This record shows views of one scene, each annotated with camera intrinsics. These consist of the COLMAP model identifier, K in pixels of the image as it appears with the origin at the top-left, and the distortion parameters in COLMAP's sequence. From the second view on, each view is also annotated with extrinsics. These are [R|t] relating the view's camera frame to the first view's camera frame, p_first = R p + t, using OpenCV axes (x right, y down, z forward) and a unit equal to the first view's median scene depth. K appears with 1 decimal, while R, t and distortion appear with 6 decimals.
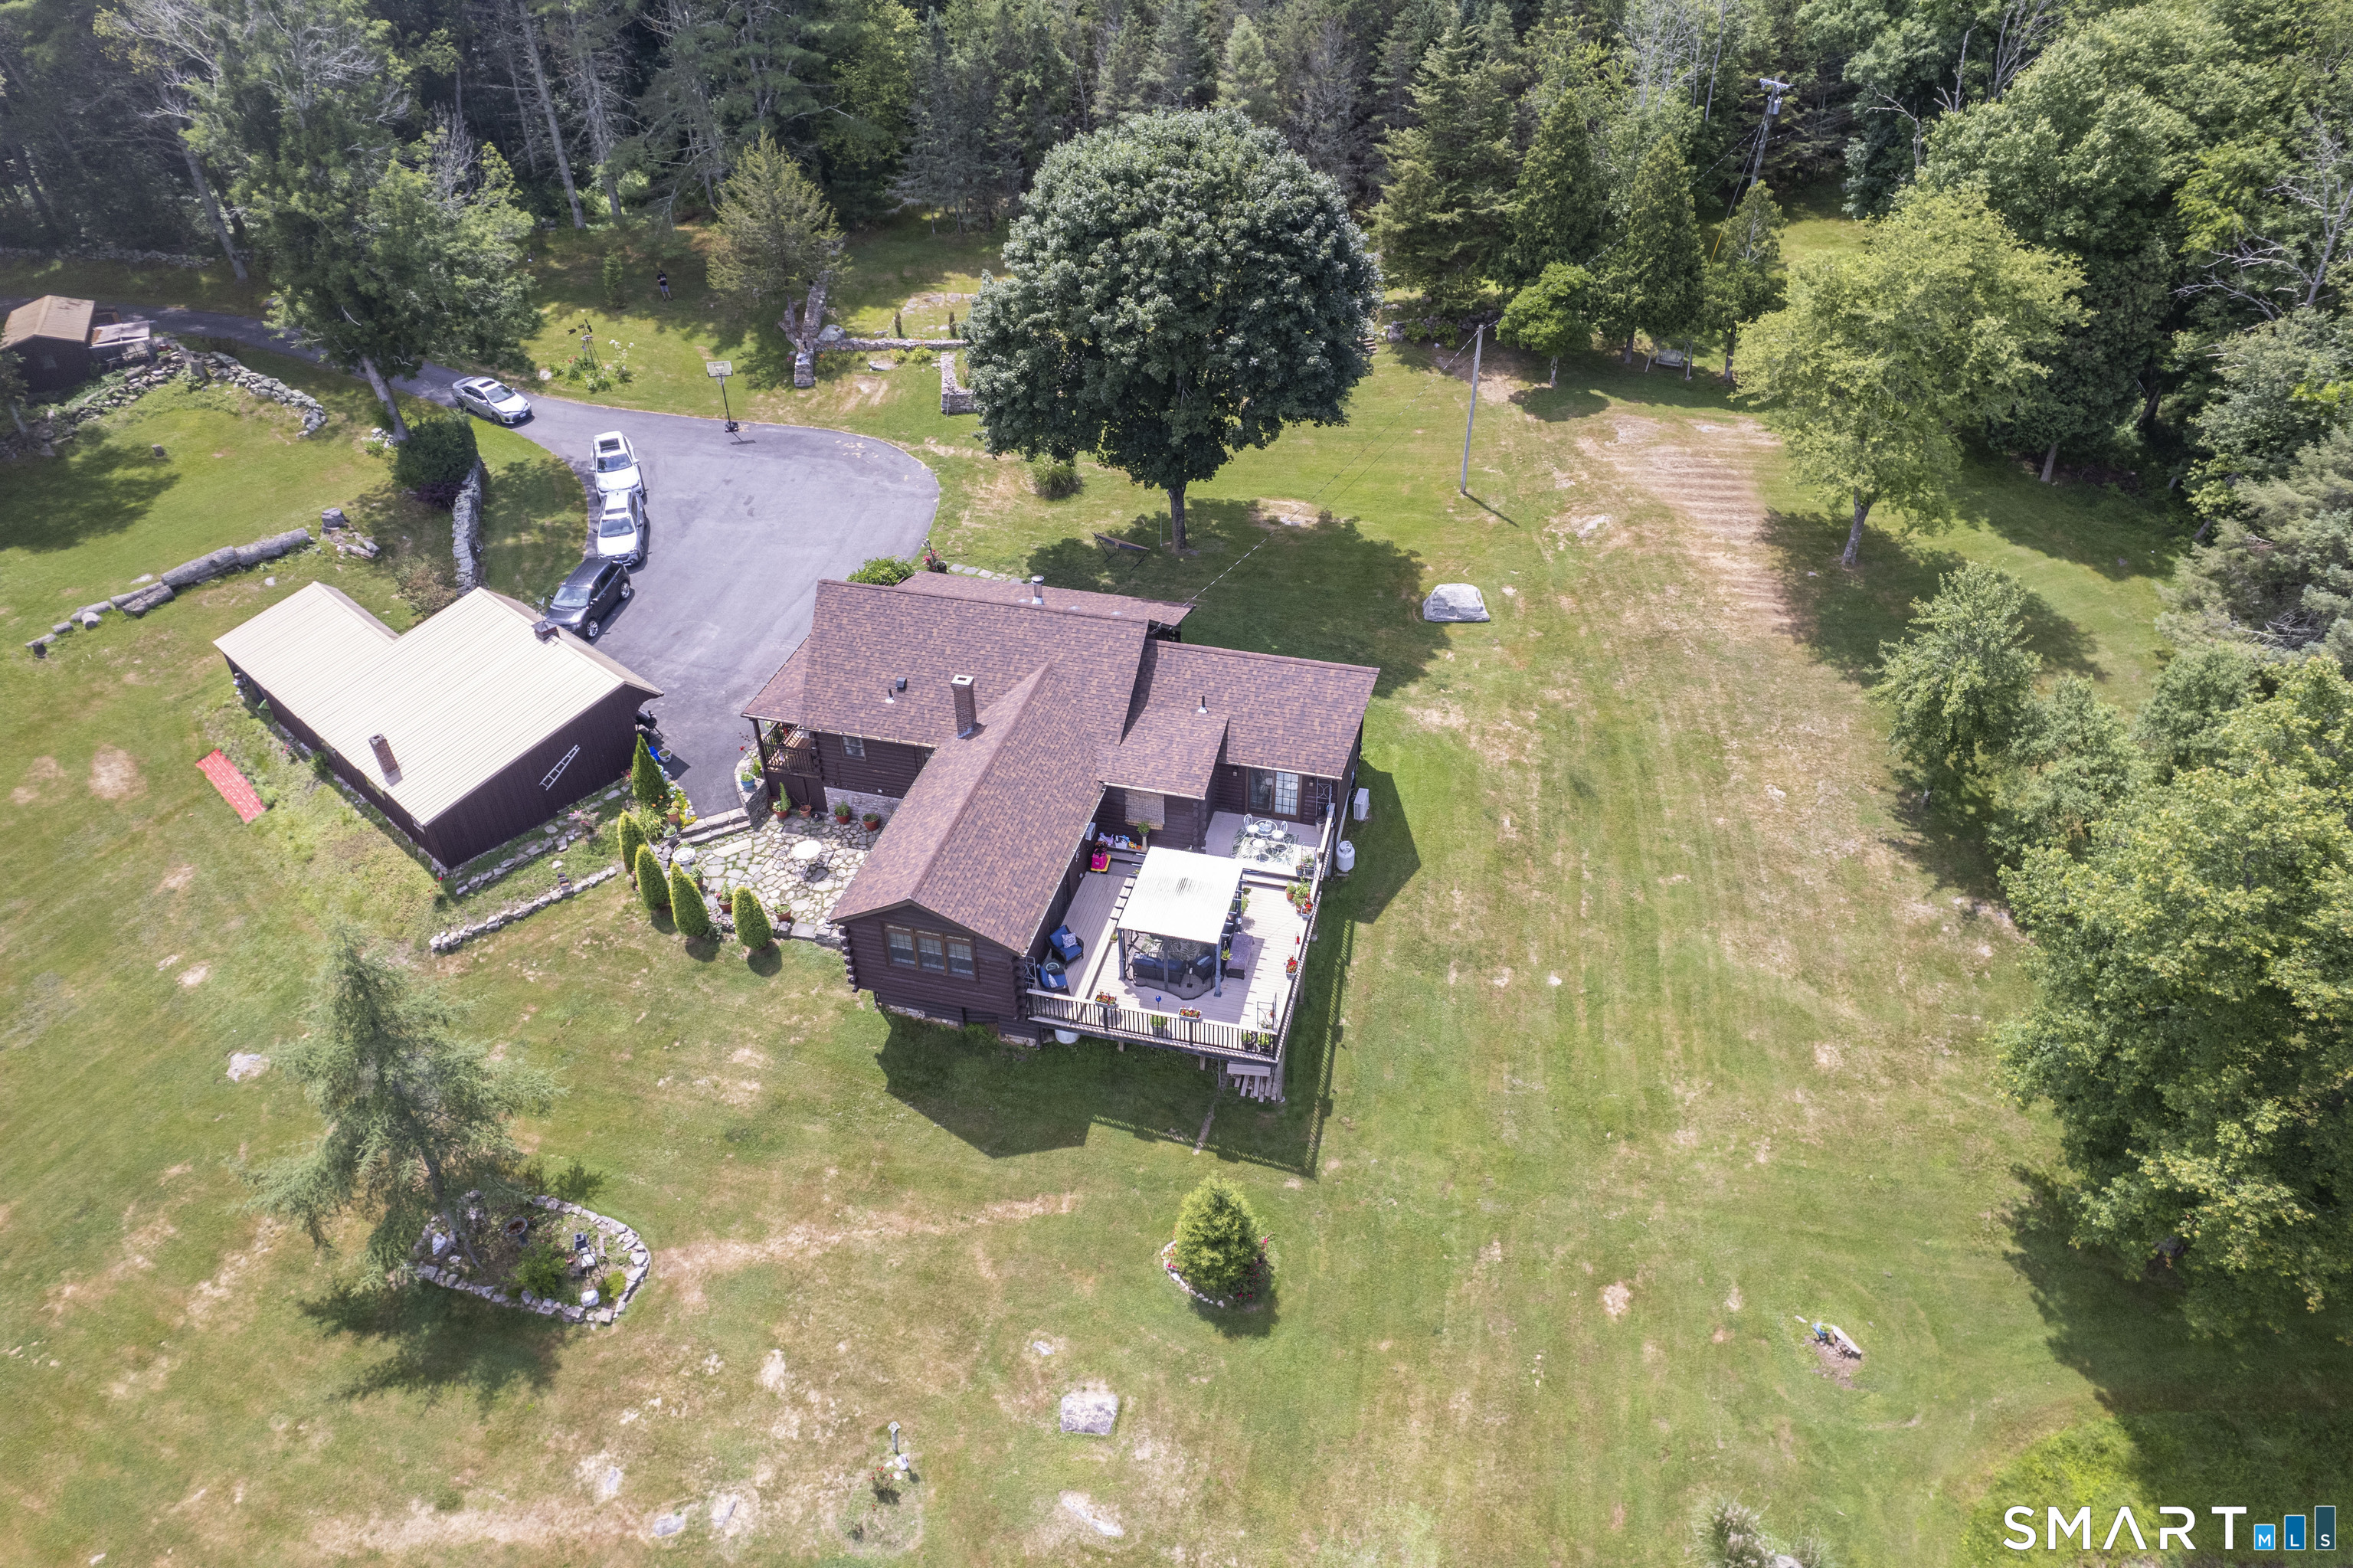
lens RADIAL K [[1467.2, 0, 1186.0], [0, 1467.2, 732.2], [0, 0, 1]] dist [-0.087342, 0.075560]
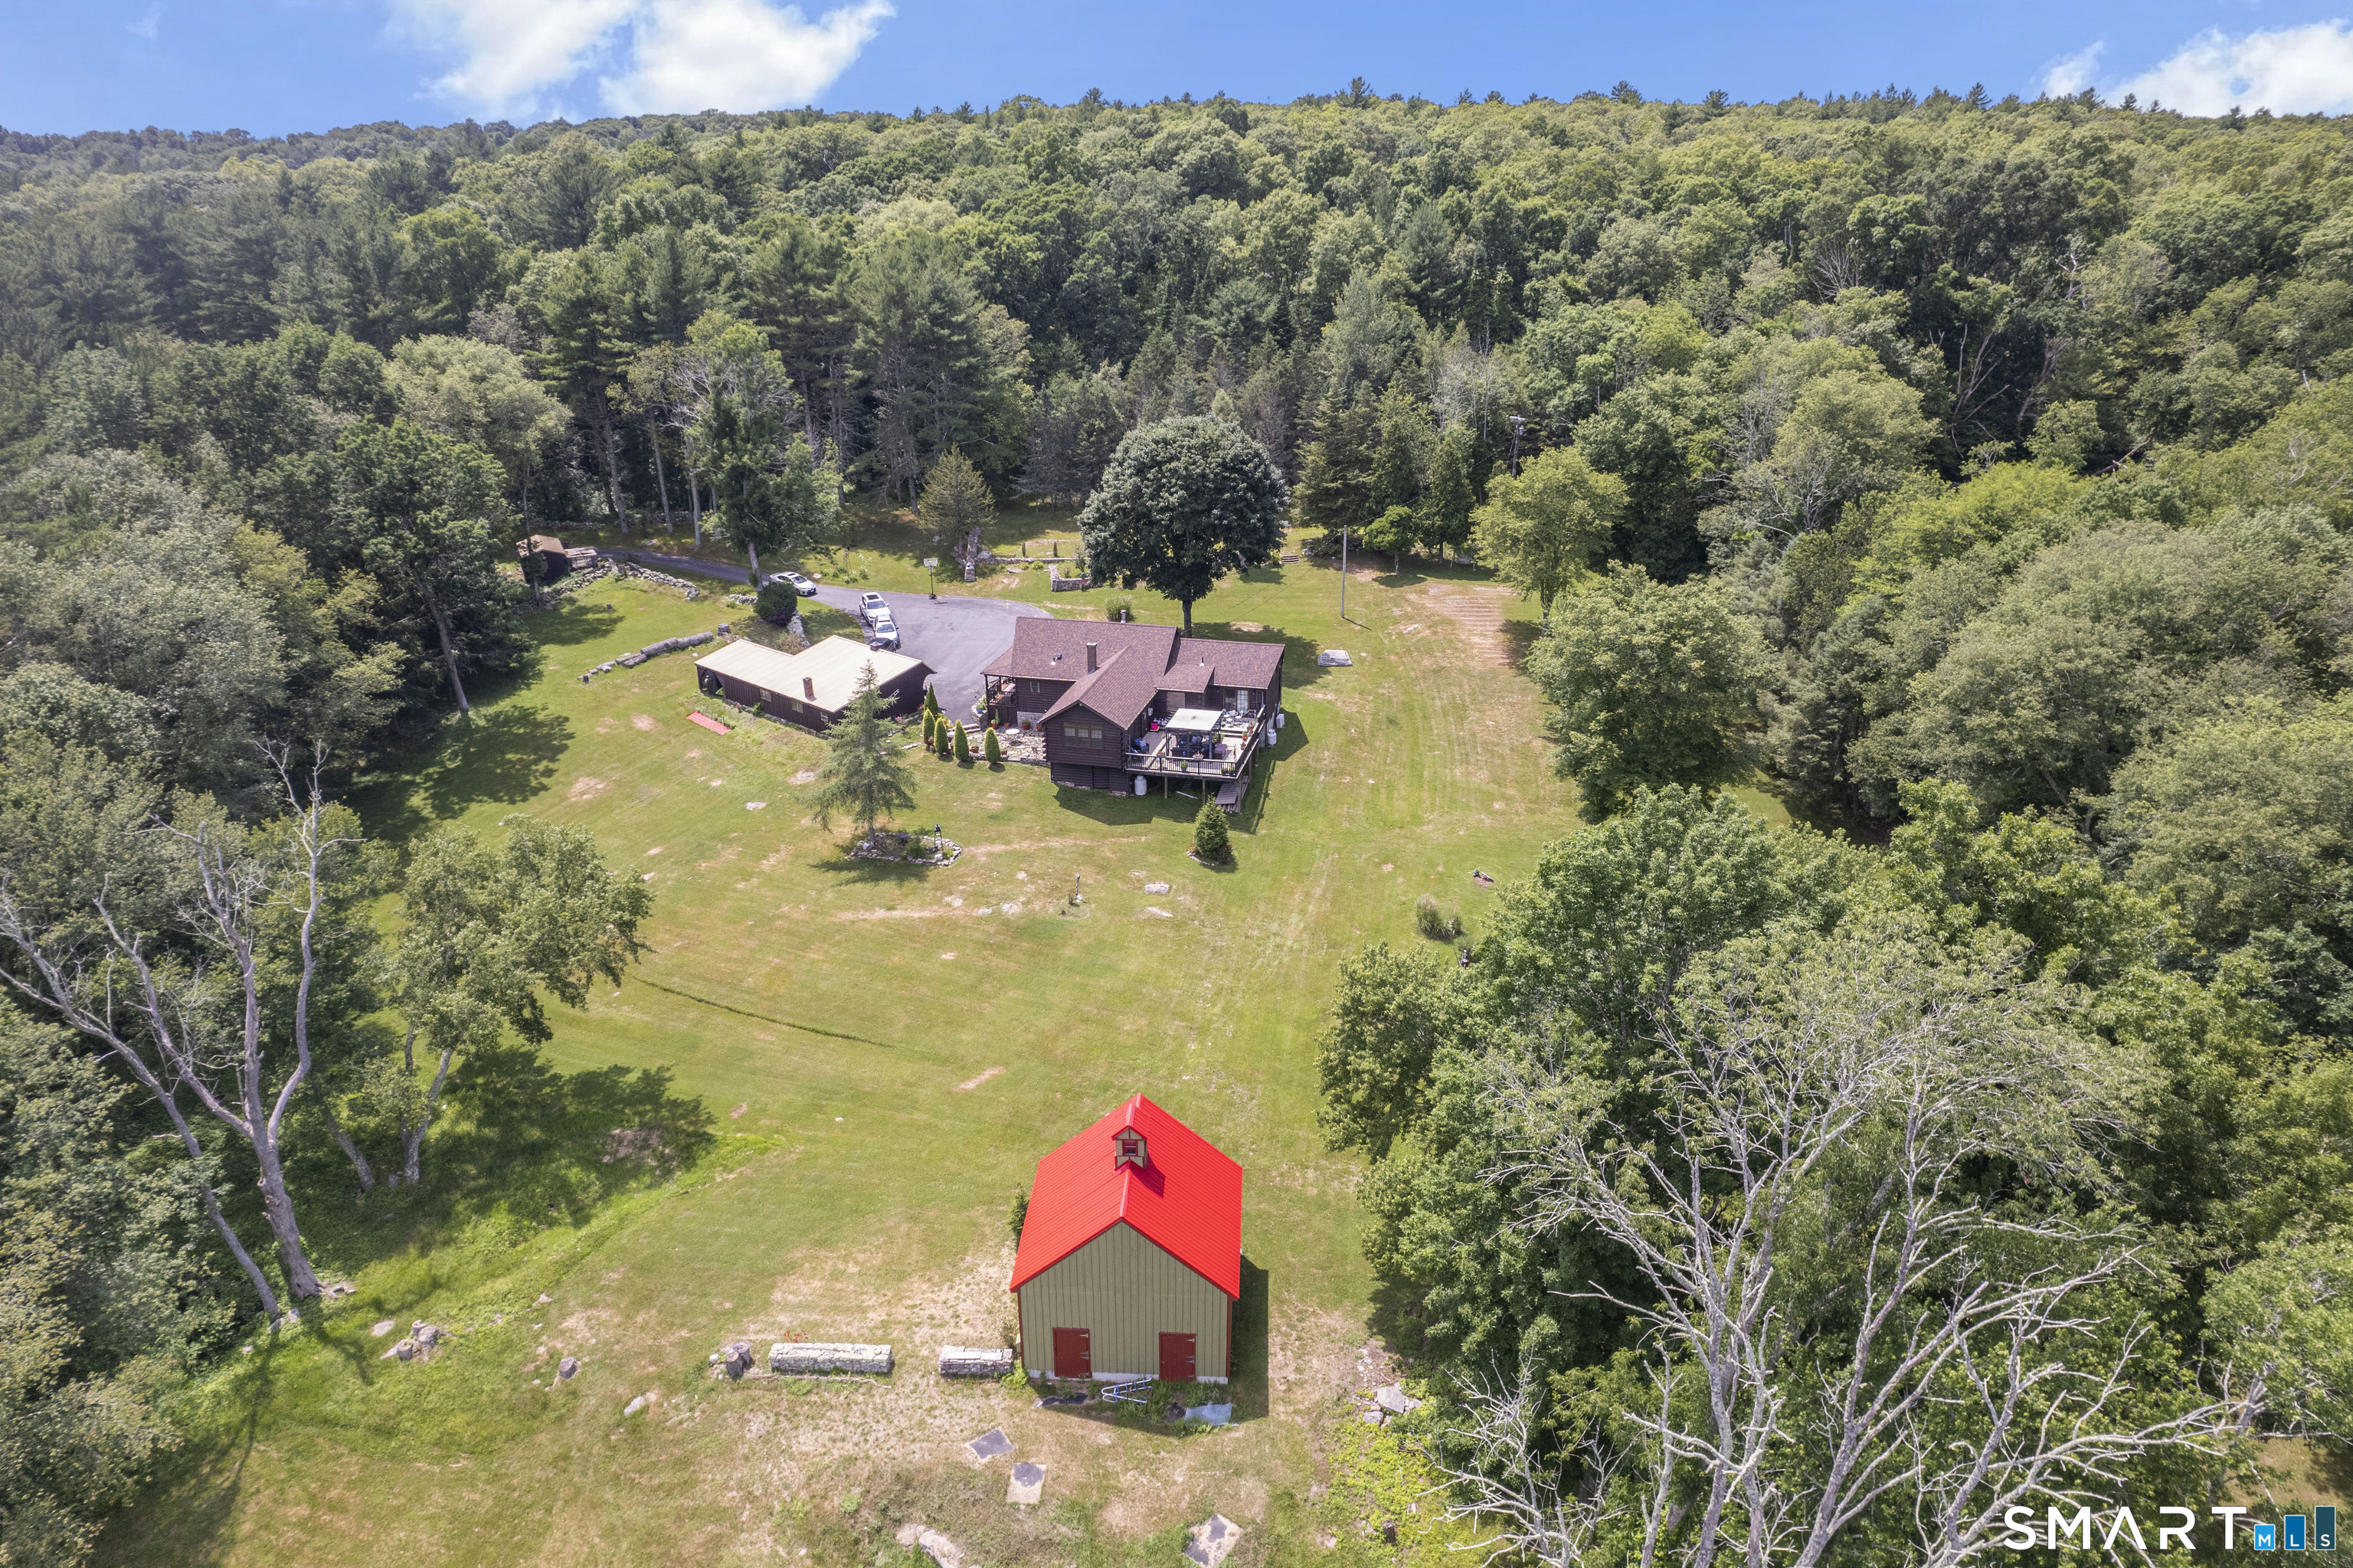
lens RADIAL K [[1467.2, 0, 1186.0], [0, 1467.2, 732.2], [0, 0, 1]] dist [-0.087342, 0.075560]
pose [[0.999975, -0.003748, 0.005913, -0.021514], [0.005192, 0.963617, -0.267237, 0.552937], [-0.004697, 0.267261, 0.963613, -0.872646]]
